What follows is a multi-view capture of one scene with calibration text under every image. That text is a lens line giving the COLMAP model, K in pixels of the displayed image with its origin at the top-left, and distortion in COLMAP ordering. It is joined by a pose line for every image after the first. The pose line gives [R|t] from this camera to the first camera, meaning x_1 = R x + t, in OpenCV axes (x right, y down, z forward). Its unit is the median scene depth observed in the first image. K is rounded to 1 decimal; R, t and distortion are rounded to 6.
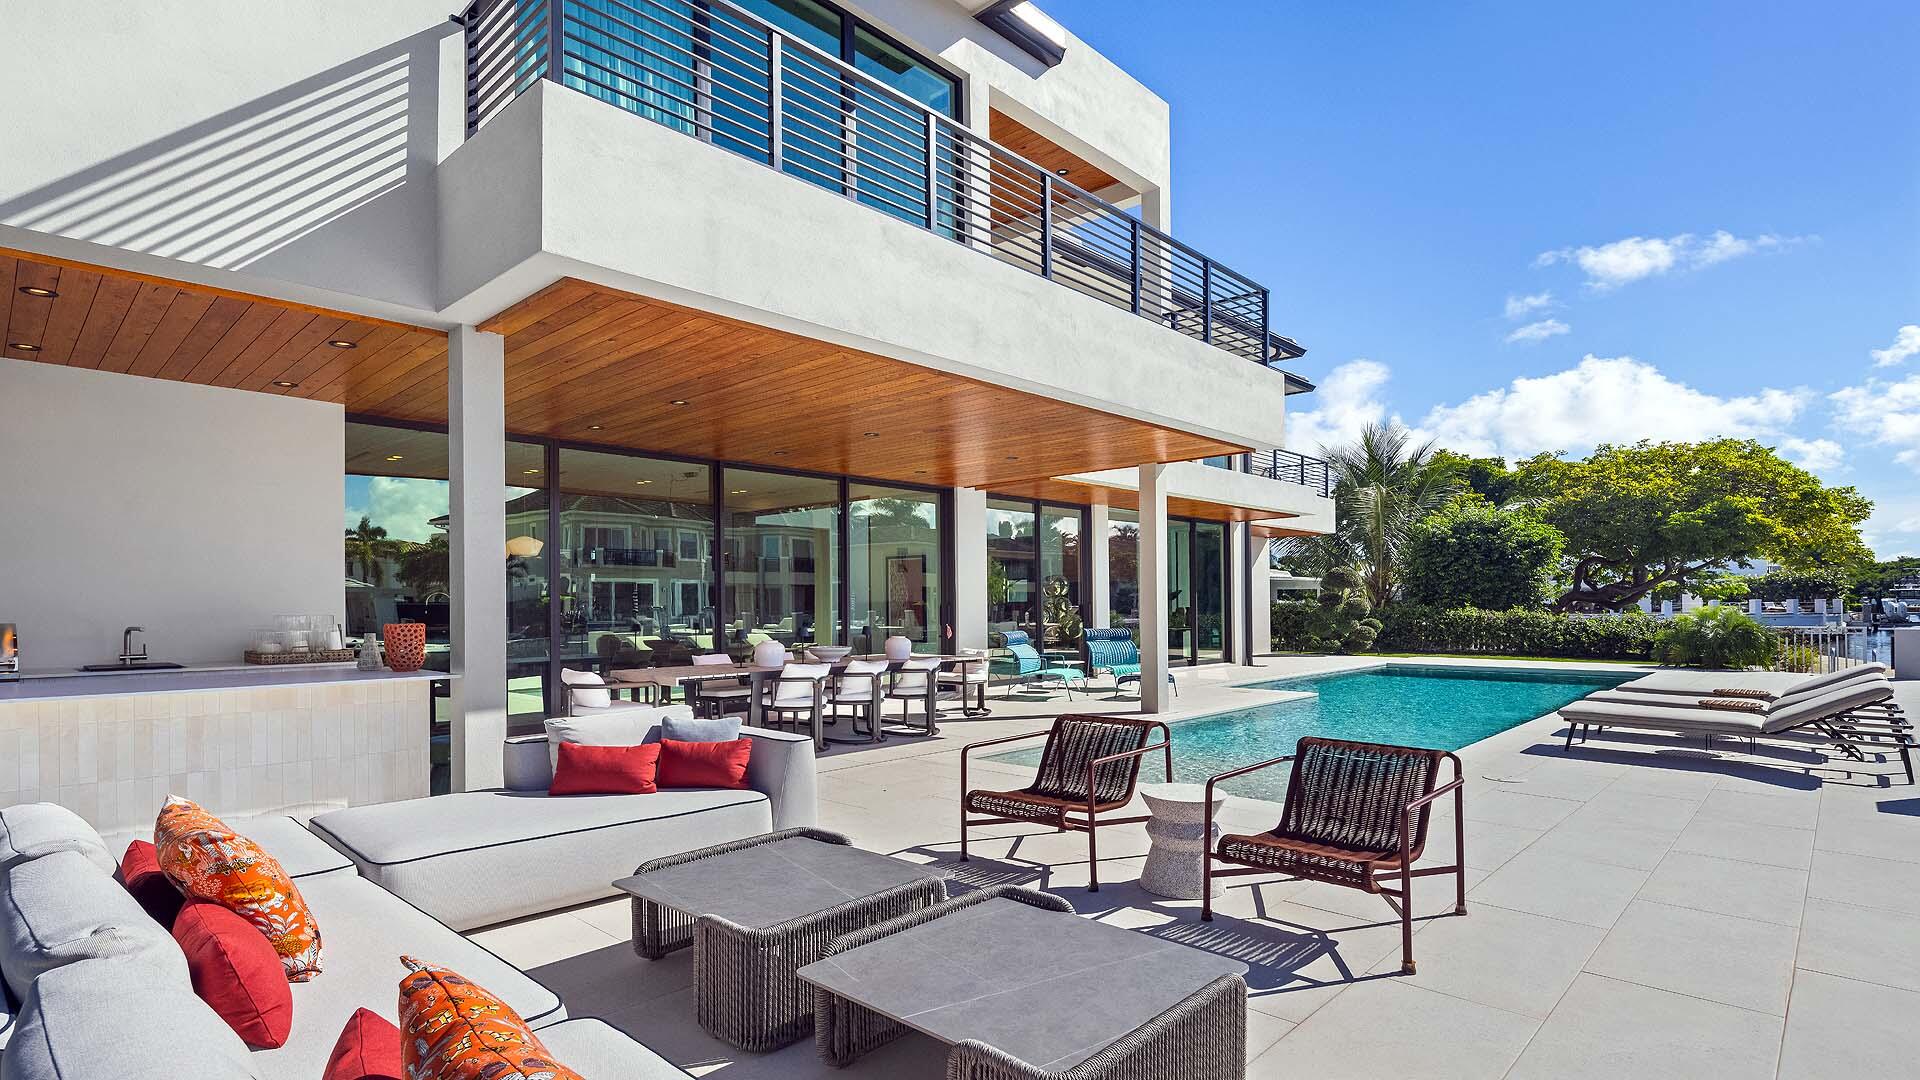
lens RADIAL K [[953.0, 0, 951.6], [0, 953.0, 621.2], [0, 0, 1]] dist [-0.001573, -0.000064]
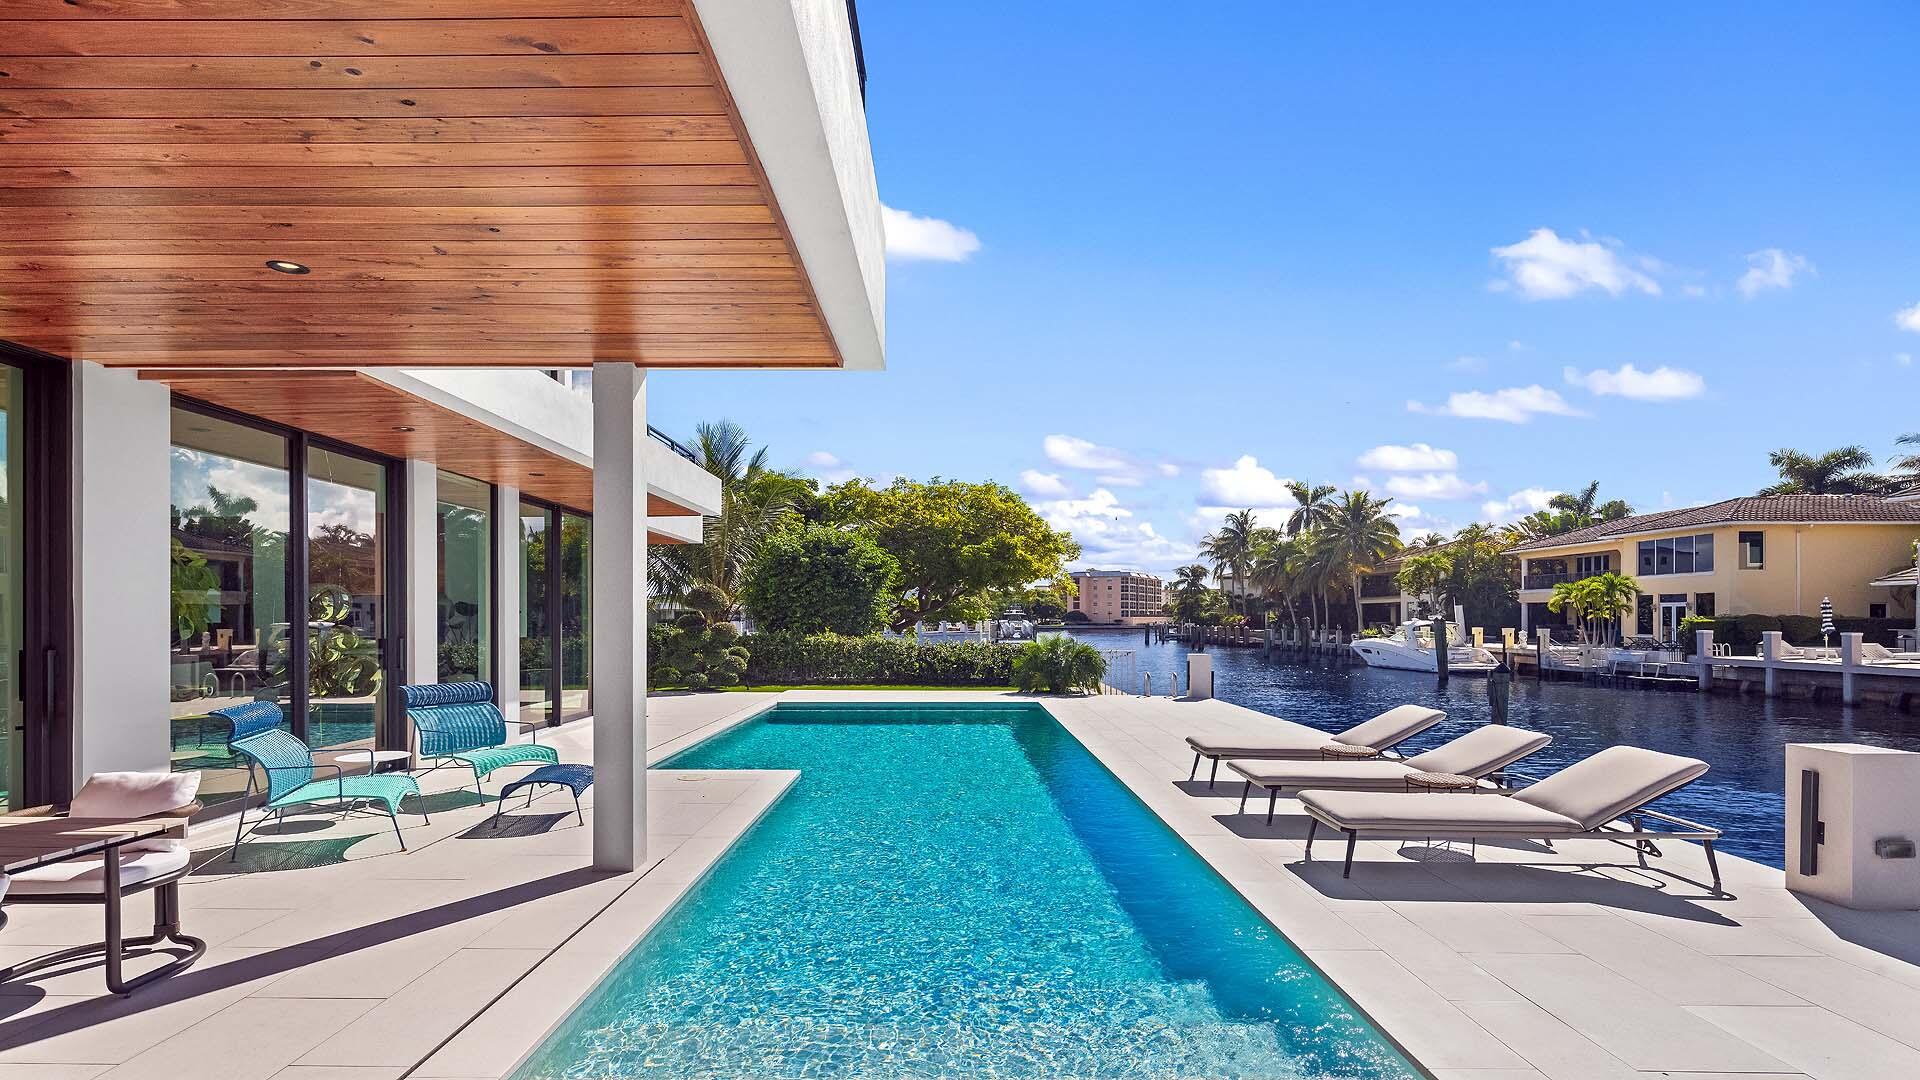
lens RADIAL K [[953.0, 0, 951.6], [0, 953.0, 621.2], [0, 0, 1]] dist [-0.001573, -0.000064]
pose [[0.730662, 0.005955, 0.682714, 0.000552], [0.005657, 0.999875, -0.014776, -0.011645], [-0.682716, 0.014659, 0.730537, 0.250267]]
